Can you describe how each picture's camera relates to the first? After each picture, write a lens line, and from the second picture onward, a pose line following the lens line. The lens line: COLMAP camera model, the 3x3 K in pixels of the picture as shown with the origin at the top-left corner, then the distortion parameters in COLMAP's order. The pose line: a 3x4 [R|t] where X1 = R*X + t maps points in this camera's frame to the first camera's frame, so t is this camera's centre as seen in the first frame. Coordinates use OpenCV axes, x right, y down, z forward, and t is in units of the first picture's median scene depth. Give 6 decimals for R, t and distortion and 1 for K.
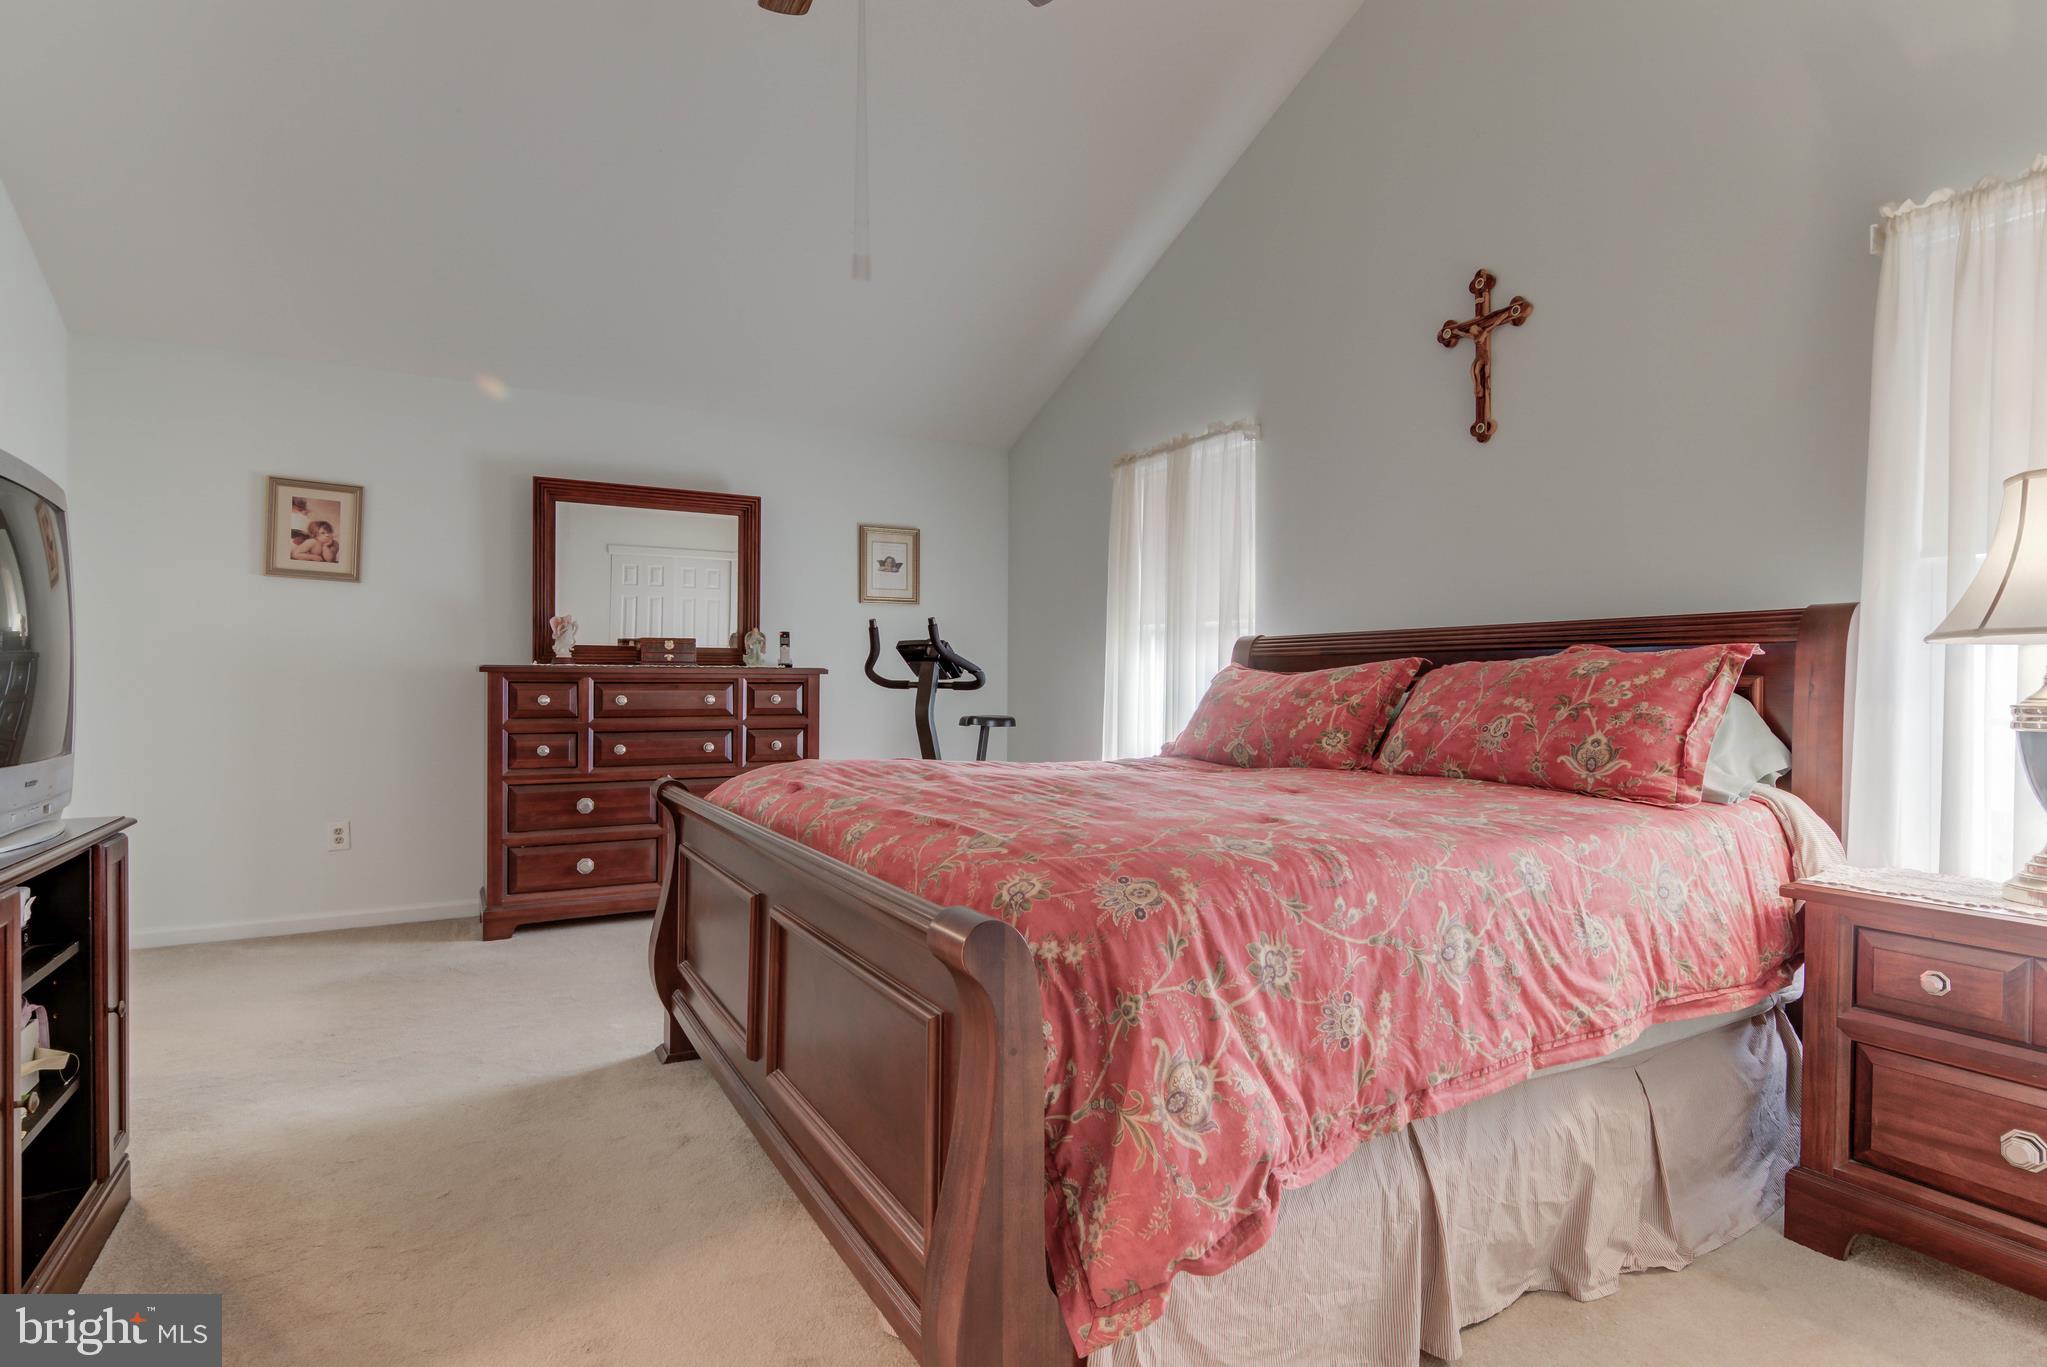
lens RADIAL K [[1070.9, 0, 1023.5], [0, 1070.9, 683.5], [0, 0, 1]] dist [0.001379, 0.000283]
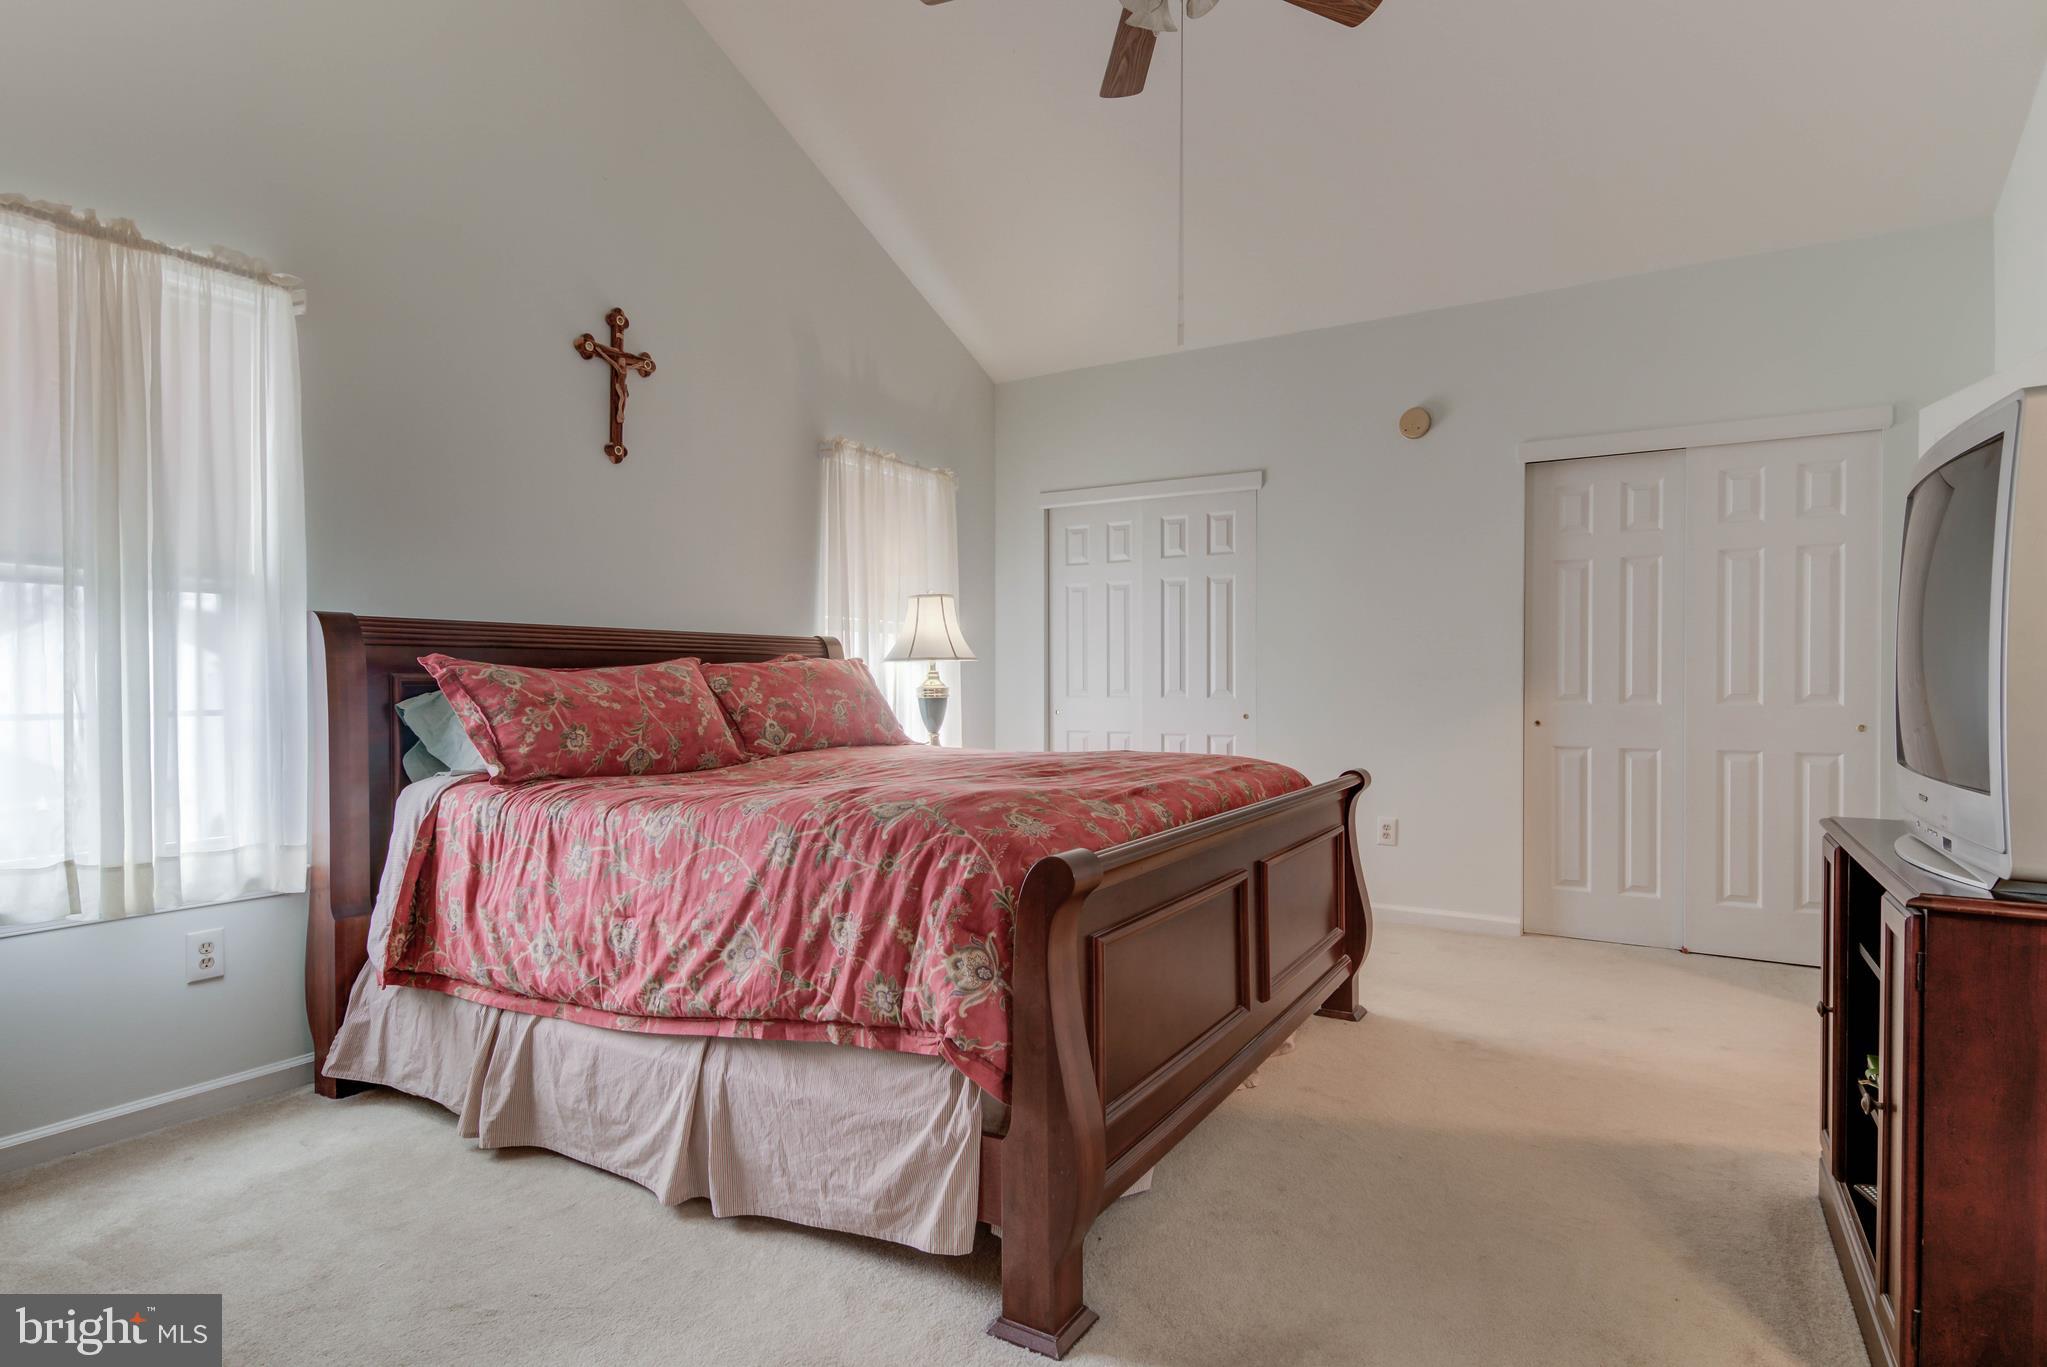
lens RADIAL K [[1070.9, 0, 1023.5], [0, 1070.9, 683.5], [0, 0, 1]] dist [0.001379, 0.000283]
pose [[-0.507886, 0.011674, 0.861345, -0.731902], [0.018864, 0.999819, -0.002428, 0.011156], [-0.861218, 0.015015, -0.508014, 1.206920]]
